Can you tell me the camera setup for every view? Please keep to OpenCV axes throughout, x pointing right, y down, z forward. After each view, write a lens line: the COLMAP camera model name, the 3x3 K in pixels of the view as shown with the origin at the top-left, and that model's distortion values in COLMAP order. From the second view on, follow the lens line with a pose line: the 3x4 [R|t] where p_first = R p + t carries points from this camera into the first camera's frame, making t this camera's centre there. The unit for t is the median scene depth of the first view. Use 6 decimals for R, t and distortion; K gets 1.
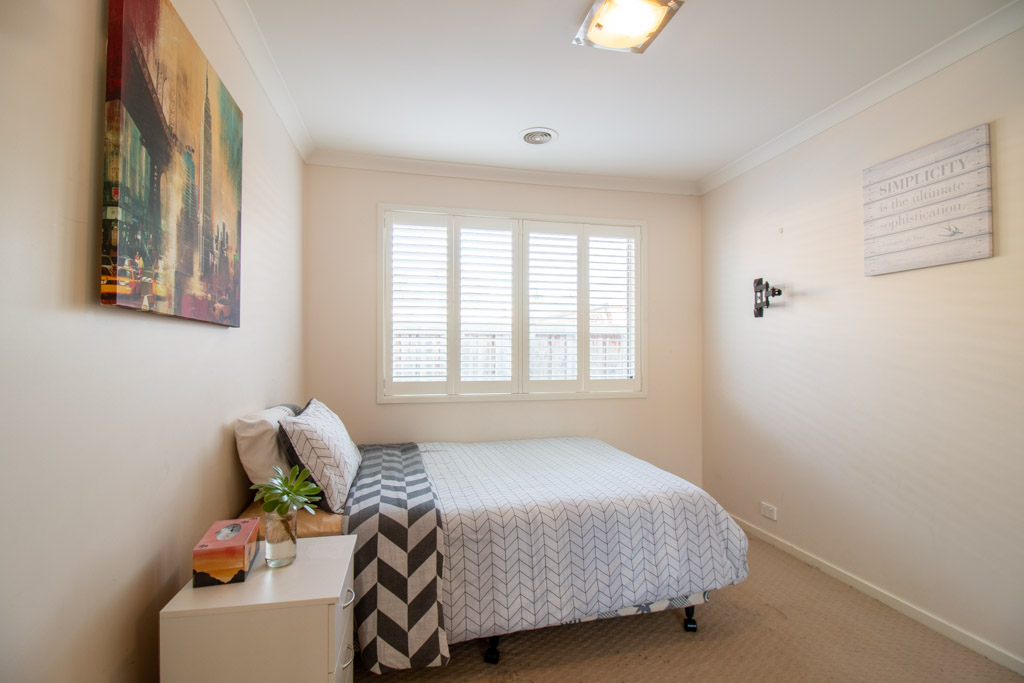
lens RADIAL K [[482.2, 0, 512.0], [0, 482.2, 341.5], [0, 0, 1]] dist [0.017814, -0.021567]
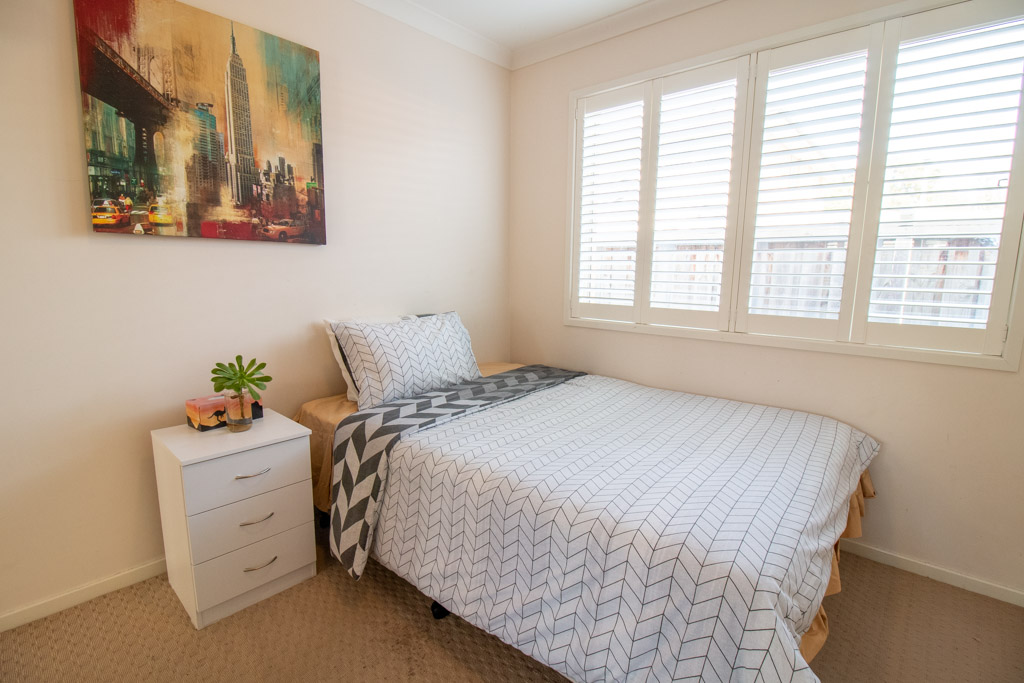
lens RADIAL K [[482.2, 0, 512.0], [0, 482.2, 341.5], [0, 0, 1]] dist [0.017814, -0.021567]
pose [[0.577250, 0.127489, -0.806554, 0.651376], [0.006319, 0.987010, 0.160536, 0.017104], [0.816543, -0.097766, 0.568946, 0.609225]]
